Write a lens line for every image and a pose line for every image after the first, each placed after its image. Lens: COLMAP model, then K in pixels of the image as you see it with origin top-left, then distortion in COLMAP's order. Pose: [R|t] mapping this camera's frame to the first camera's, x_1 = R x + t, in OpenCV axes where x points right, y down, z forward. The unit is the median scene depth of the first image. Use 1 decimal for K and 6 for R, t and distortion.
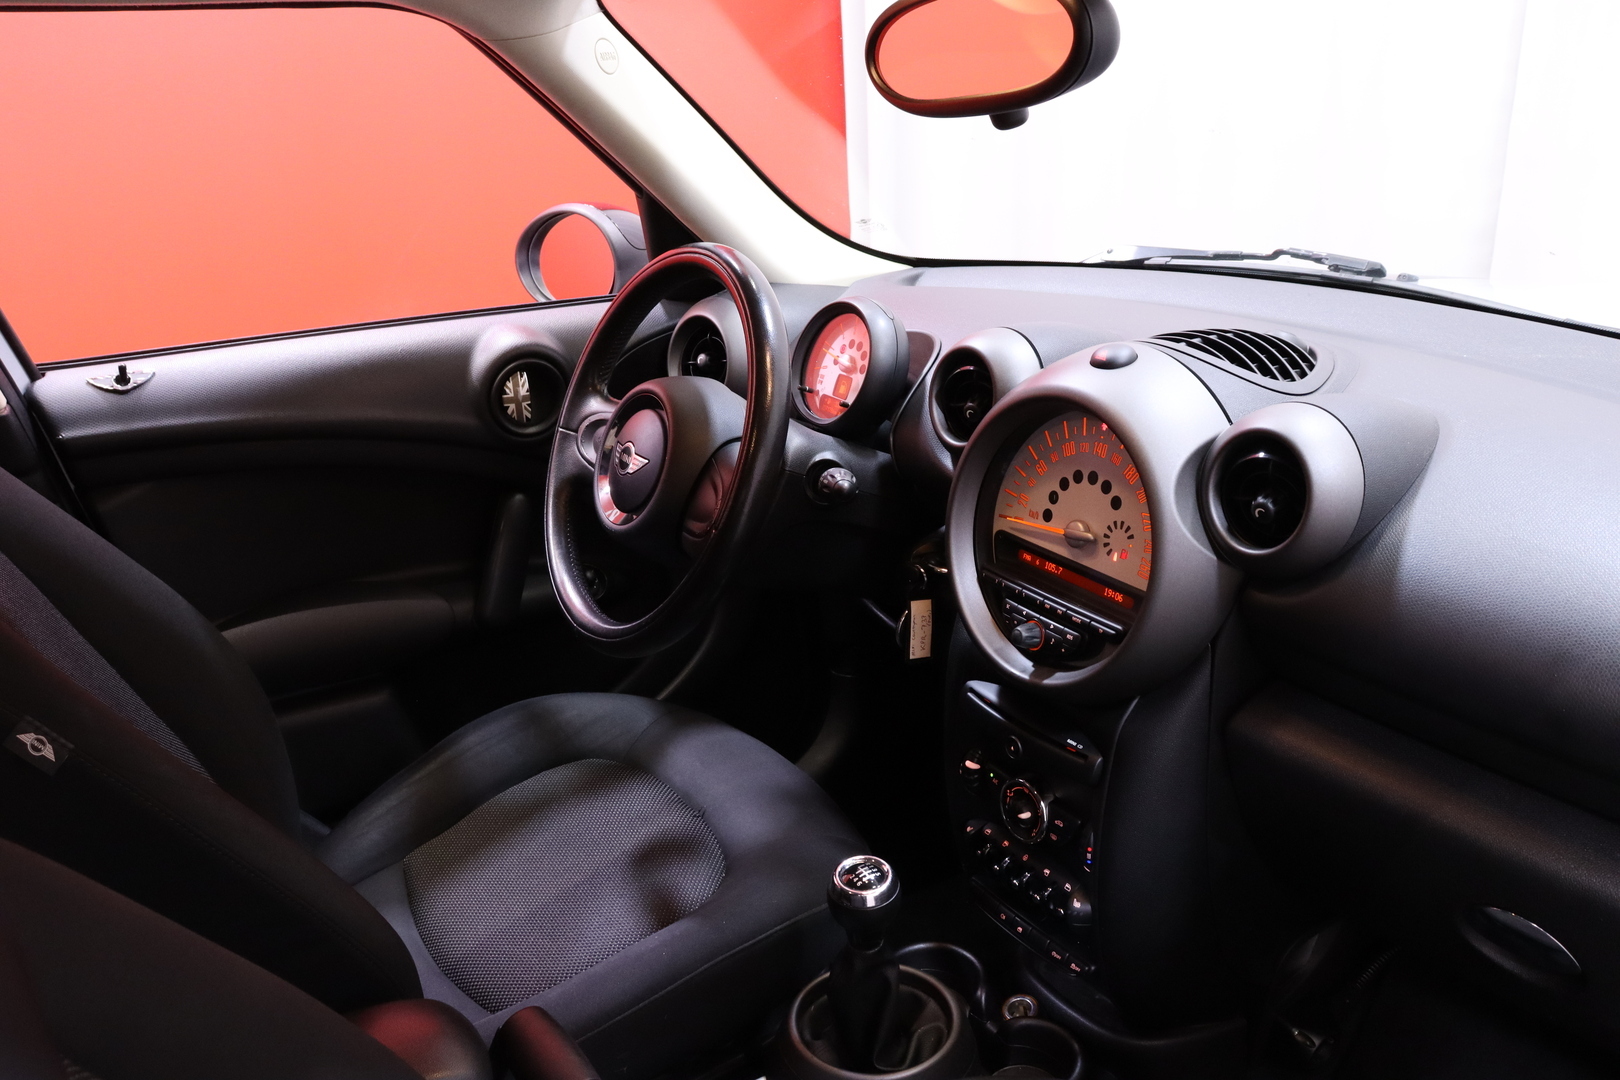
lens RADIAL K [[1305.0, 0, 813.2], [0, 1305.0, 577.6], [0, 0, 1]] dist [-0.096187, 0.010109]
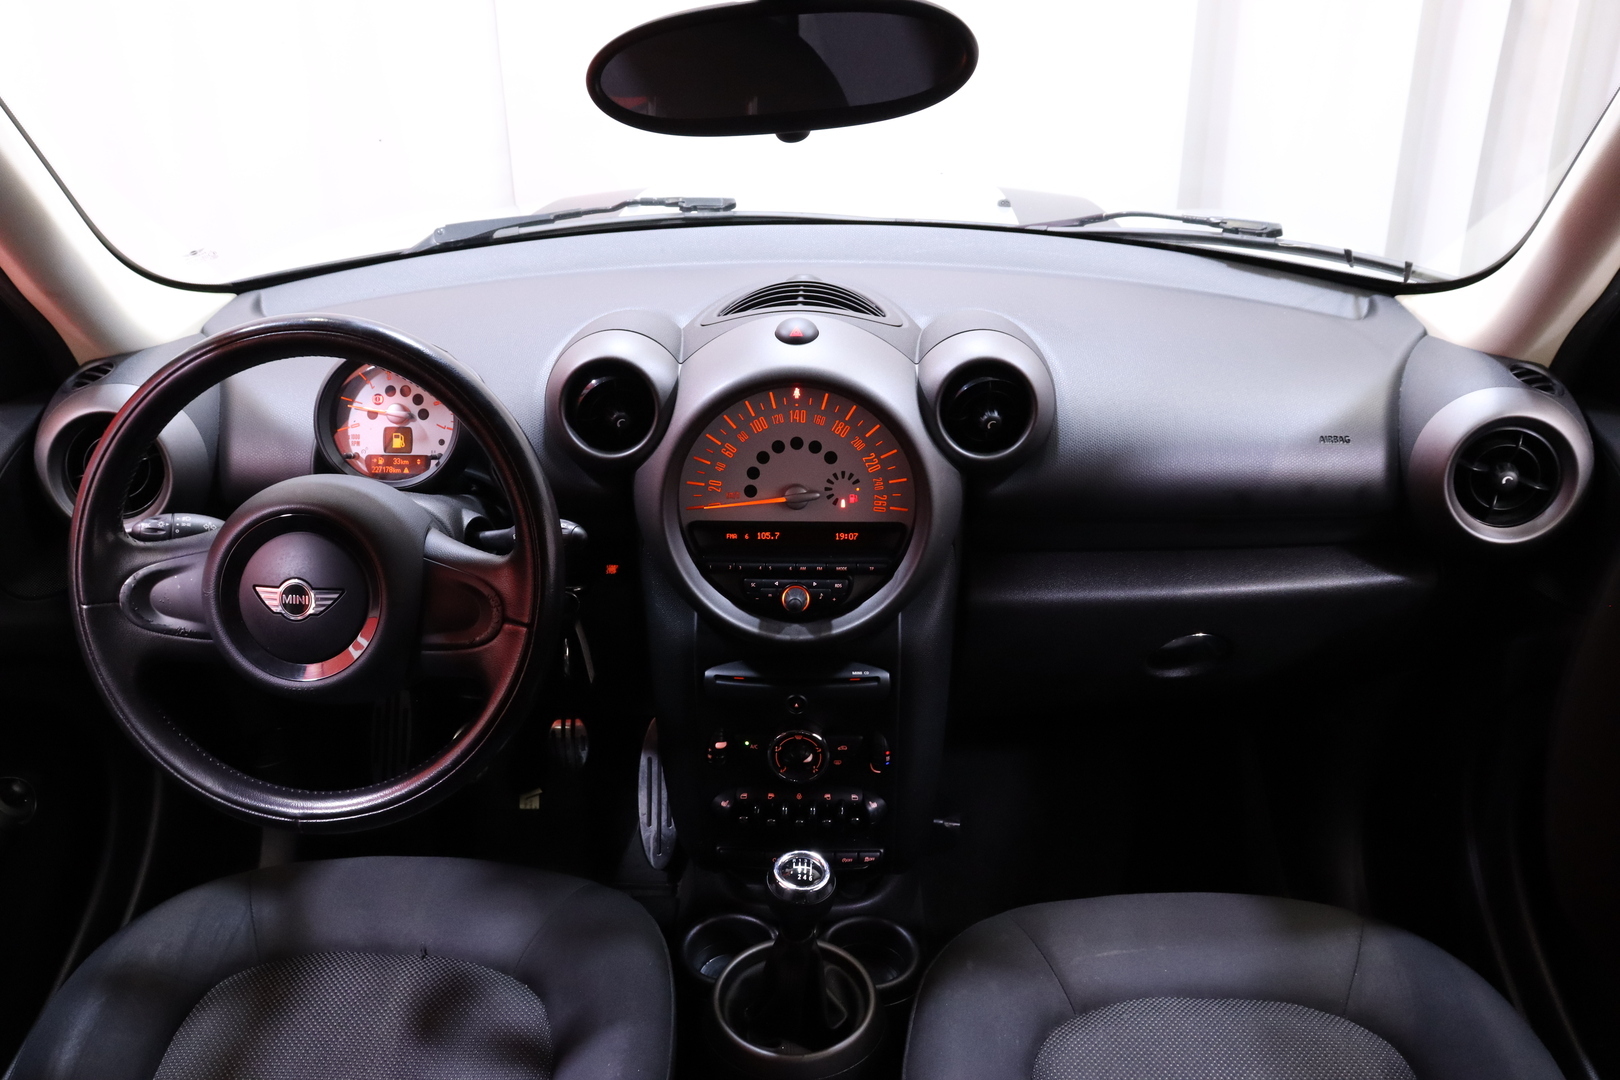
lens RADIAL K [[1312.4, 0, 803.3], [0, 1312.4, 567.9], [0, 0, 1]] dist [-0.125224, 0.005662]
pose [[0.580408, -0.359427, 0.730711, -0.600232], [0.310584, 0.927199, 0.209378, -0.201080], [-0.752771, 0.105423, 0.649786, 0.283335]]
